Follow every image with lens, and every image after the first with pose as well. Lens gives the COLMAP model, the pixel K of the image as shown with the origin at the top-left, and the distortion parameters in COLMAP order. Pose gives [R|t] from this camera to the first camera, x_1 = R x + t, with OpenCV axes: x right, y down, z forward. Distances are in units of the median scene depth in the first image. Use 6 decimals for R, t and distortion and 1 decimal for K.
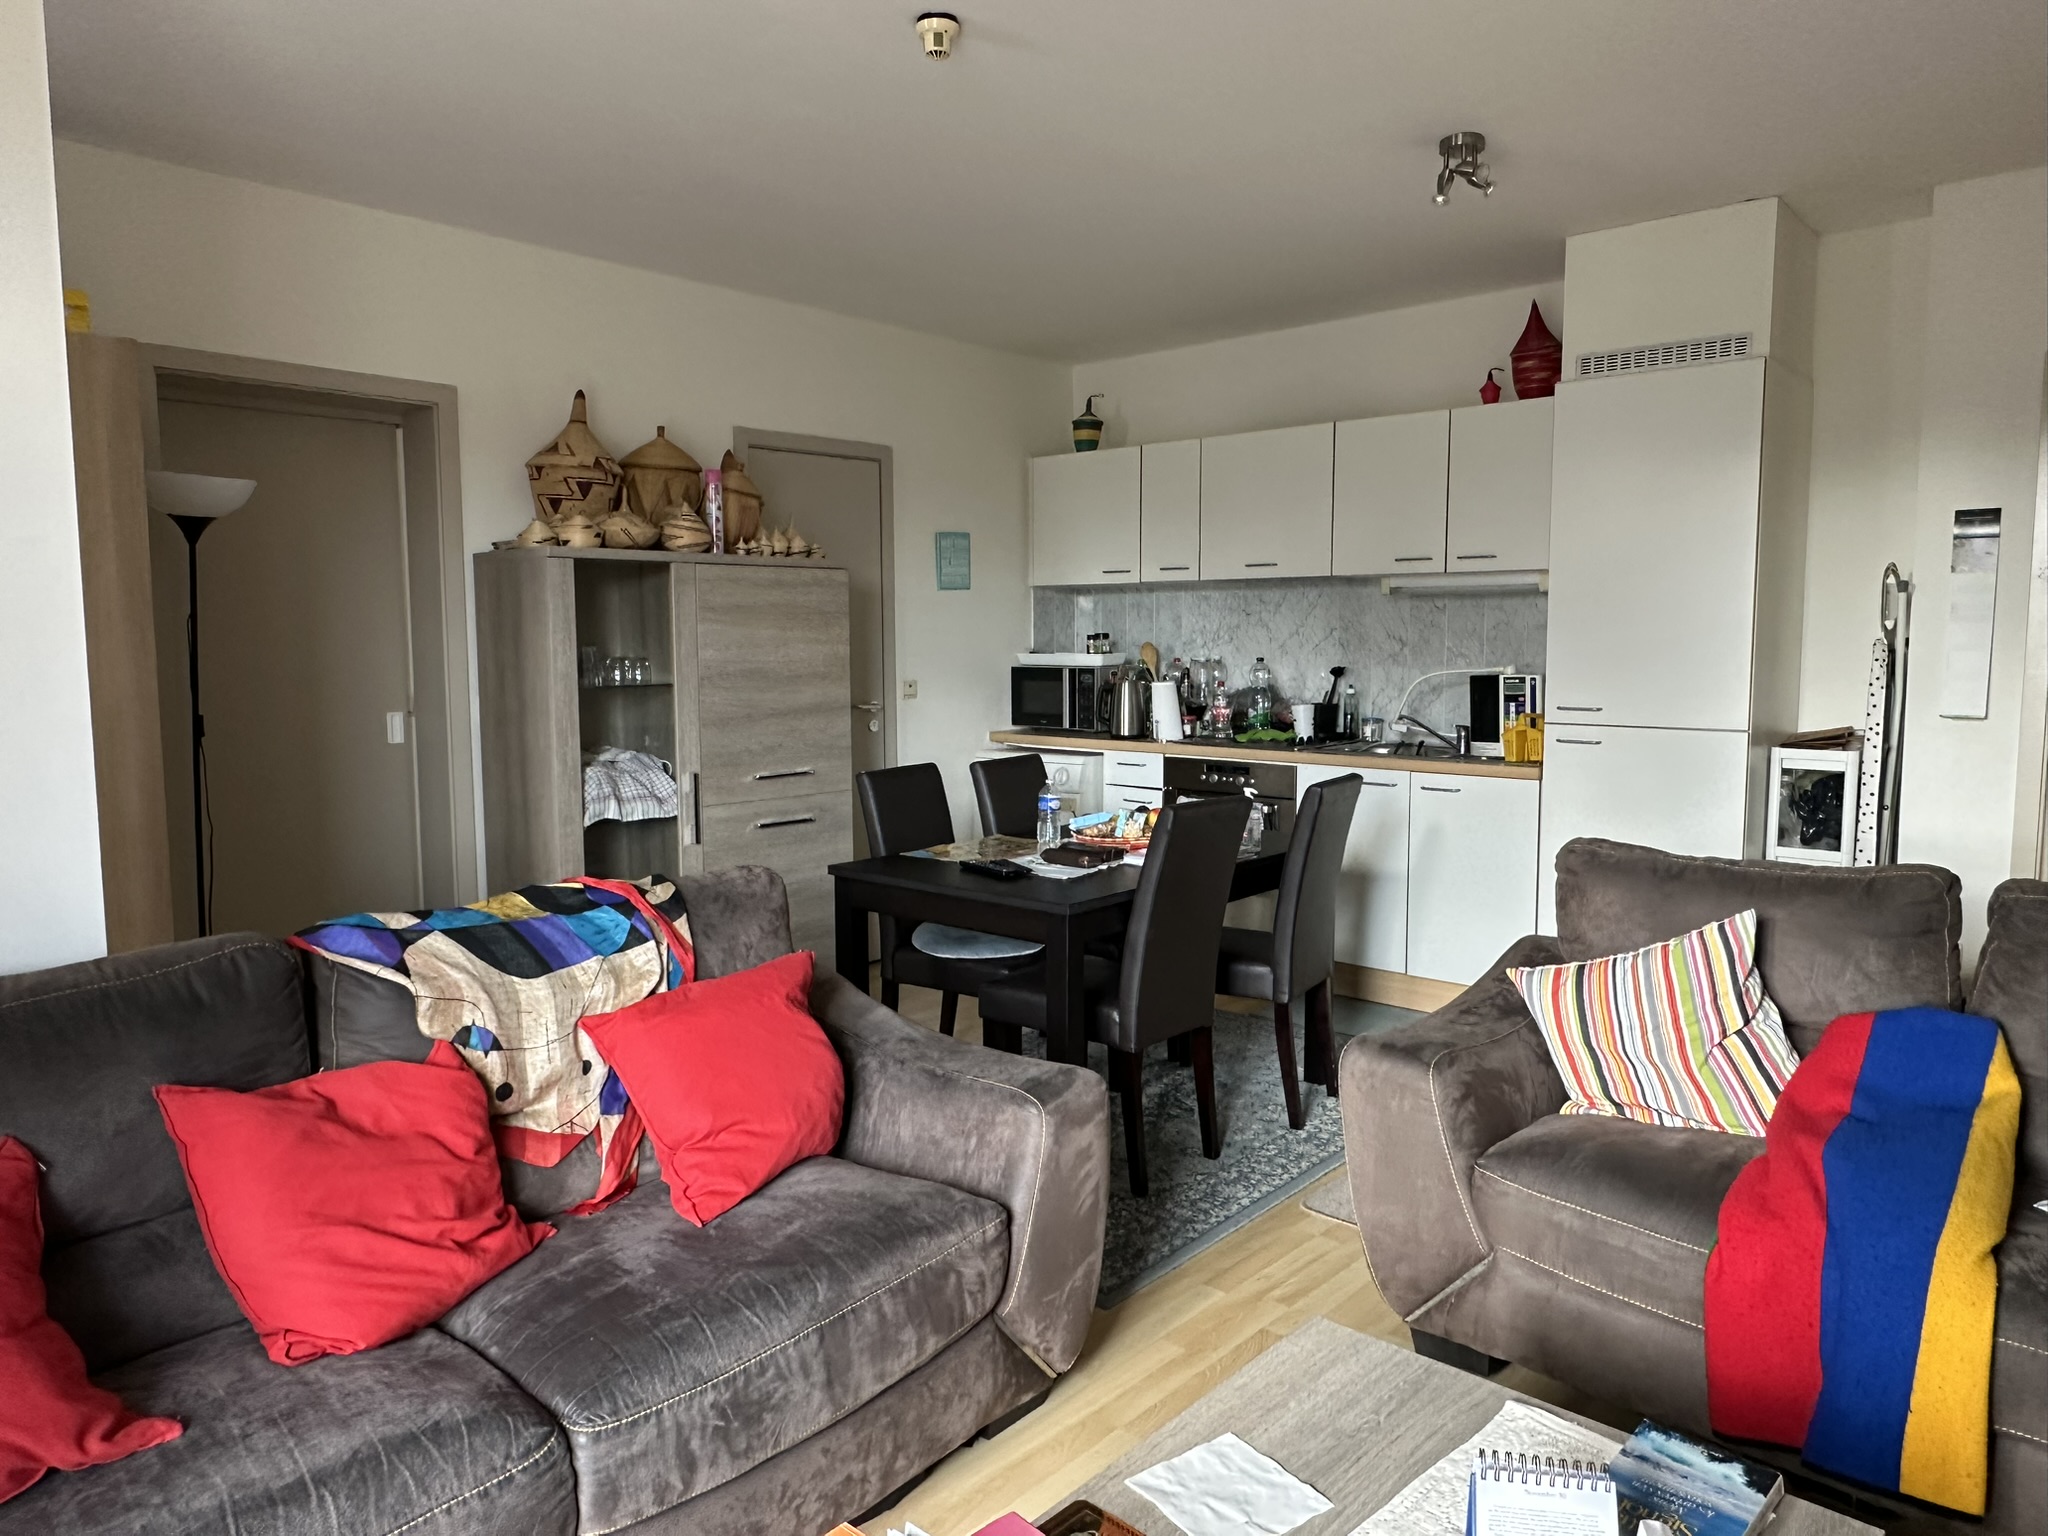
lens RADIAL K [[1330.4, 0, 1021.1], [0, 1330.4, 756.6], [0, 0, 1]] dist [0.000544, 0.000331]
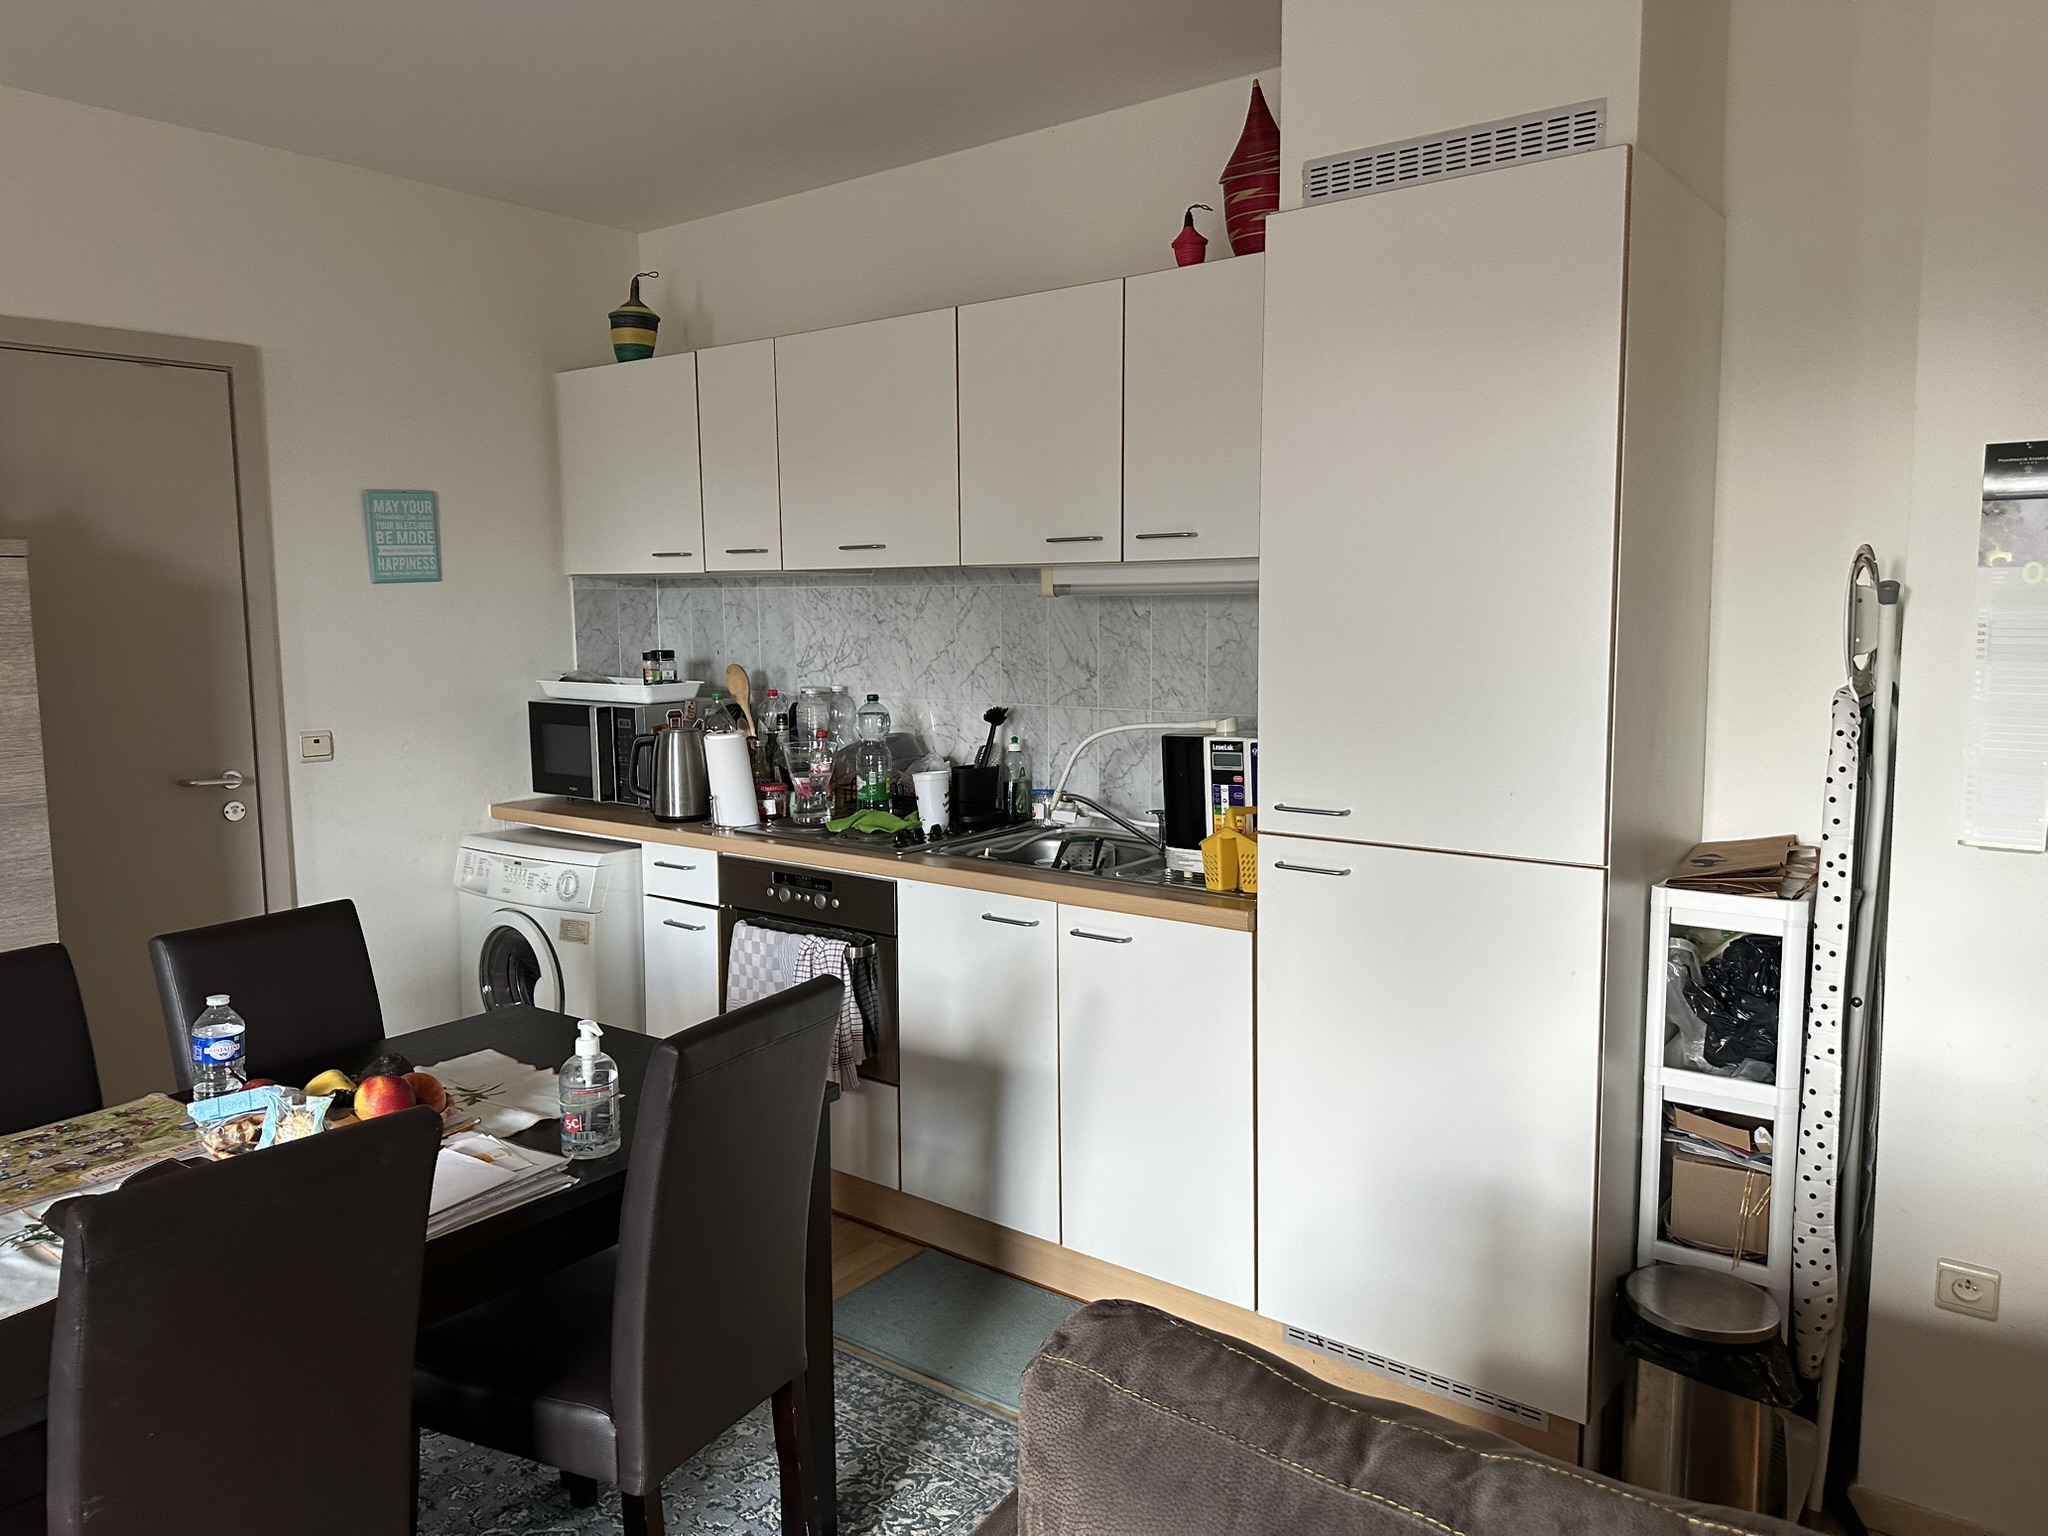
lens RADIAL K [[1409.8, 0, 1030.1], [0, 1409.8, 752.4], [0, 0, 1]] dist [0.151196, -0.216125]
pose [[0.997715, -0.013125, 0.066281, 0.286914], [0.012268, 0.999836, 0.013314, -0.075637], [-0.066445, -0.012471, 0.997712, 0.452598]]
